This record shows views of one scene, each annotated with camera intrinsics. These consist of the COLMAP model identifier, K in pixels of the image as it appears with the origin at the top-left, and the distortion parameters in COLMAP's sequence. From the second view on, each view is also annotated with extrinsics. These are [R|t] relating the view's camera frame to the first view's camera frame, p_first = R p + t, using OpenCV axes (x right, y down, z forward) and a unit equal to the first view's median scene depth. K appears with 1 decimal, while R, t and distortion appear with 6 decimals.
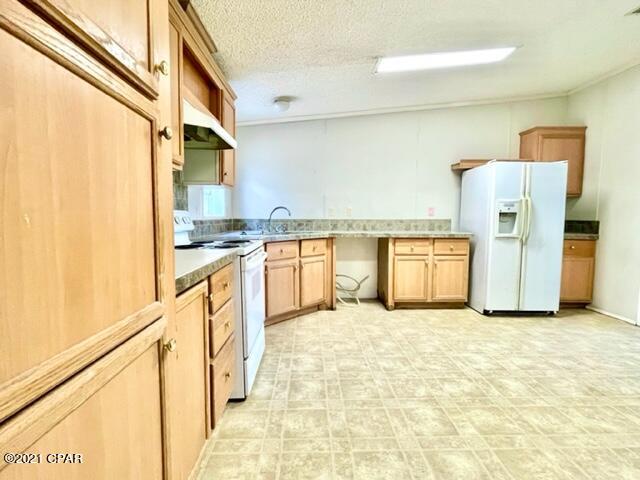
lens RADIAL K [[326.8, 0, 317.0], [0, 326.8, 241.9], [0, 0, 1]] dist [0.001989, -0.001098]
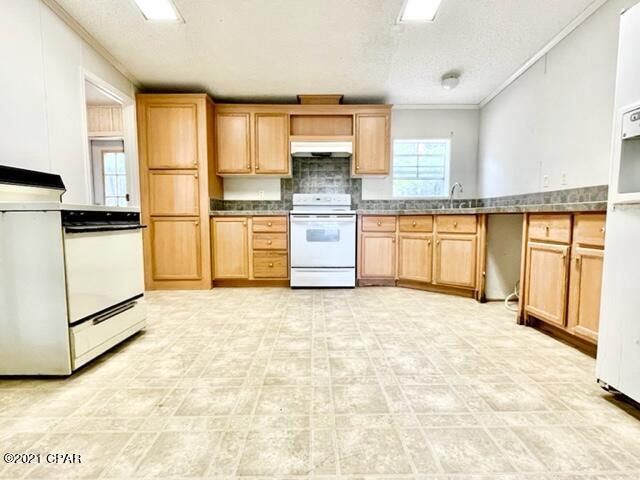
lens RADIAL K [[326.8, 0, 319.5], [0, 326.8, 241.0], [0, 0, 1]] dist [0.001989, -0.001098]
pose [[-0.011937, 0.067996, -0.997614, 1.330597], [-0.070898, 0.995117, 0.068674, 0.041133], [0.997412, 0.071549, -0.007057, 0.895730]]
